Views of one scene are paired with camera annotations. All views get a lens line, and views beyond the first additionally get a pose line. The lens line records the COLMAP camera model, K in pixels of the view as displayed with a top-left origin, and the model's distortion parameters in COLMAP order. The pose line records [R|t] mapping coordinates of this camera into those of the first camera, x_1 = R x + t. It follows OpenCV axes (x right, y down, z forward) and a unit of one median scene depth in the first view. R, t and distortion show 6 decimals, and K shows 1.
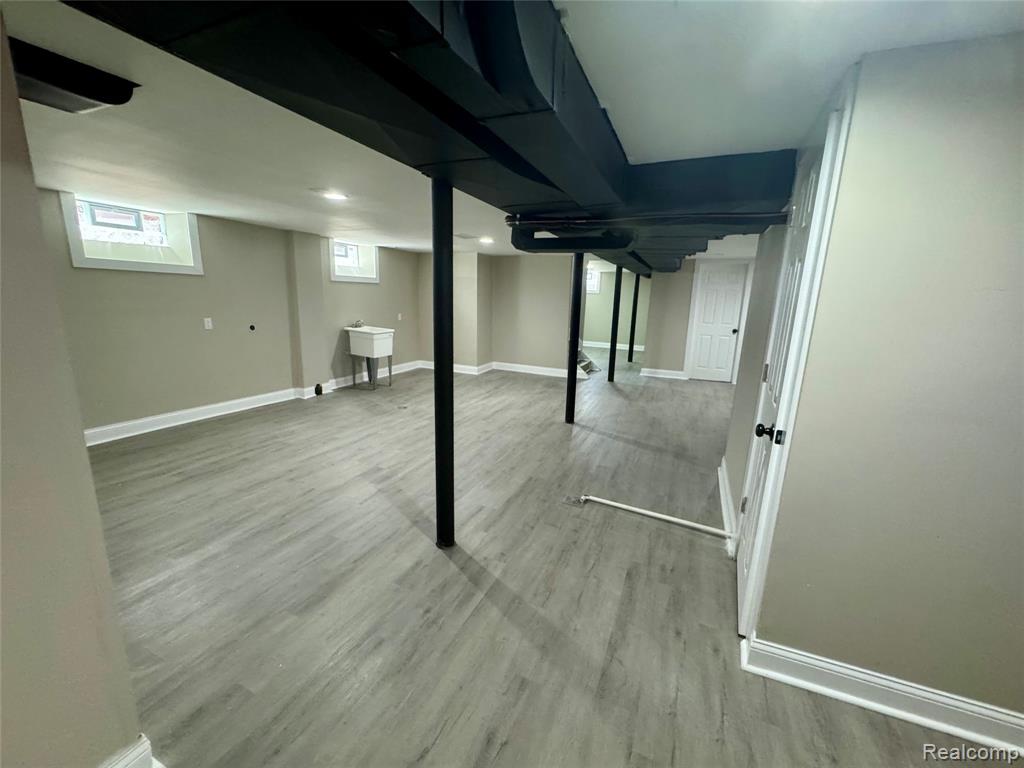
lens RADIAL K [[411.1, 0, 511.9], [0, 411.1, 385.3], [0, 0, 1]] dist [-0.001054, 0.000037]
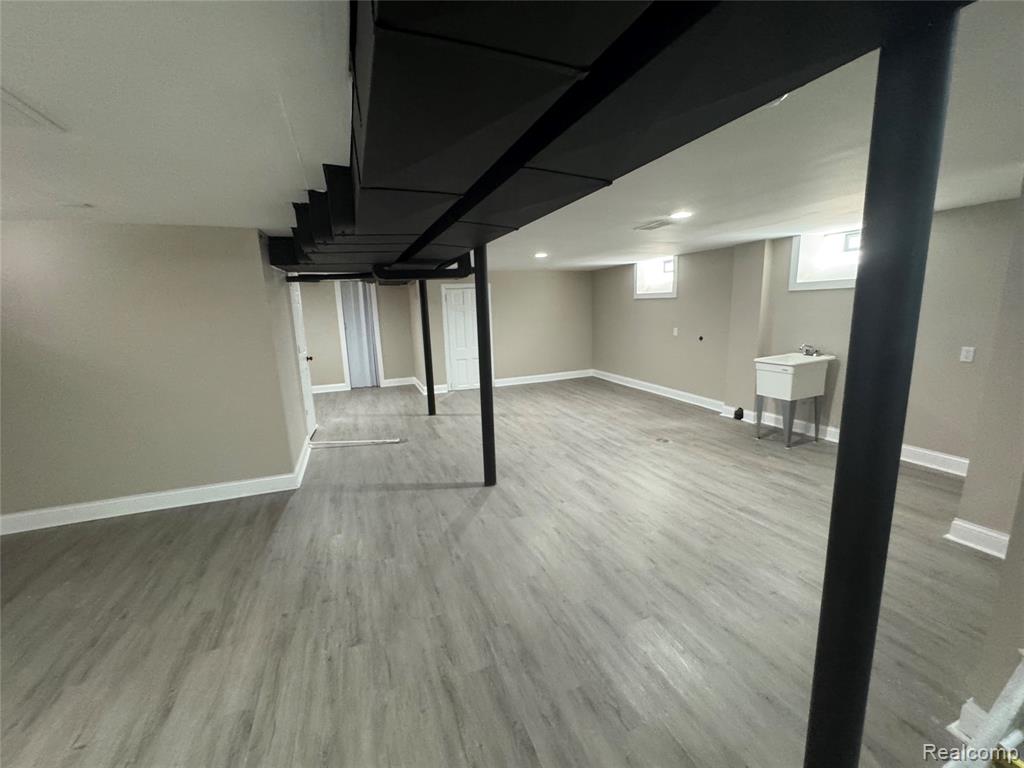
lens RADIAL K [[411.1, 0, 509.3], [0, 411.1, 383.6], [0, 0, 1]] dist [-0.001054, 0.000037]
pose [[-0.708004, 0.121508, -0.695676, 0.525388], [-0.142203, 0.940380, 0.308971, -0.267913], [0.691743, 0.317680, -0.648515, 1.254659]]
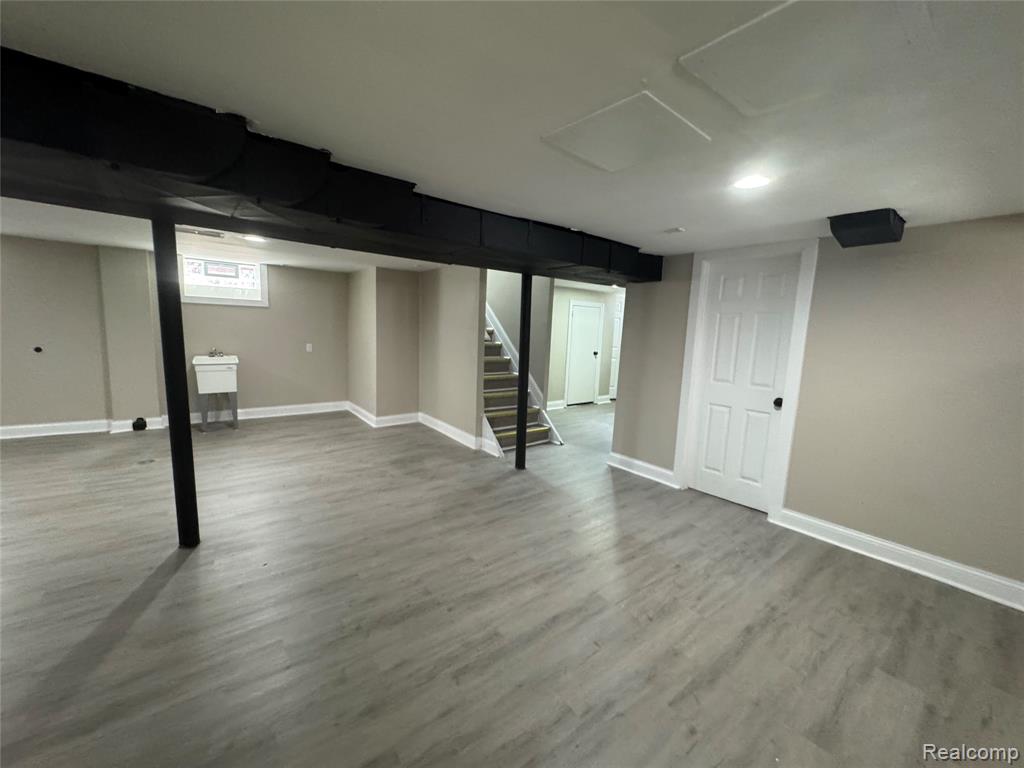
lens RADIAL K [[411.1, 0, 512.9], [0, 411.1, 380.9], [0, 0, 1]] dist [-0.001054, 0.000037]
pose [[0.877933, 0.069964, -0.473645, 0.650265], [-0.118725, 0.990181, -0.073802, -0.113620], [0.463830, 0.121027, 0.877618, 0.611448]]
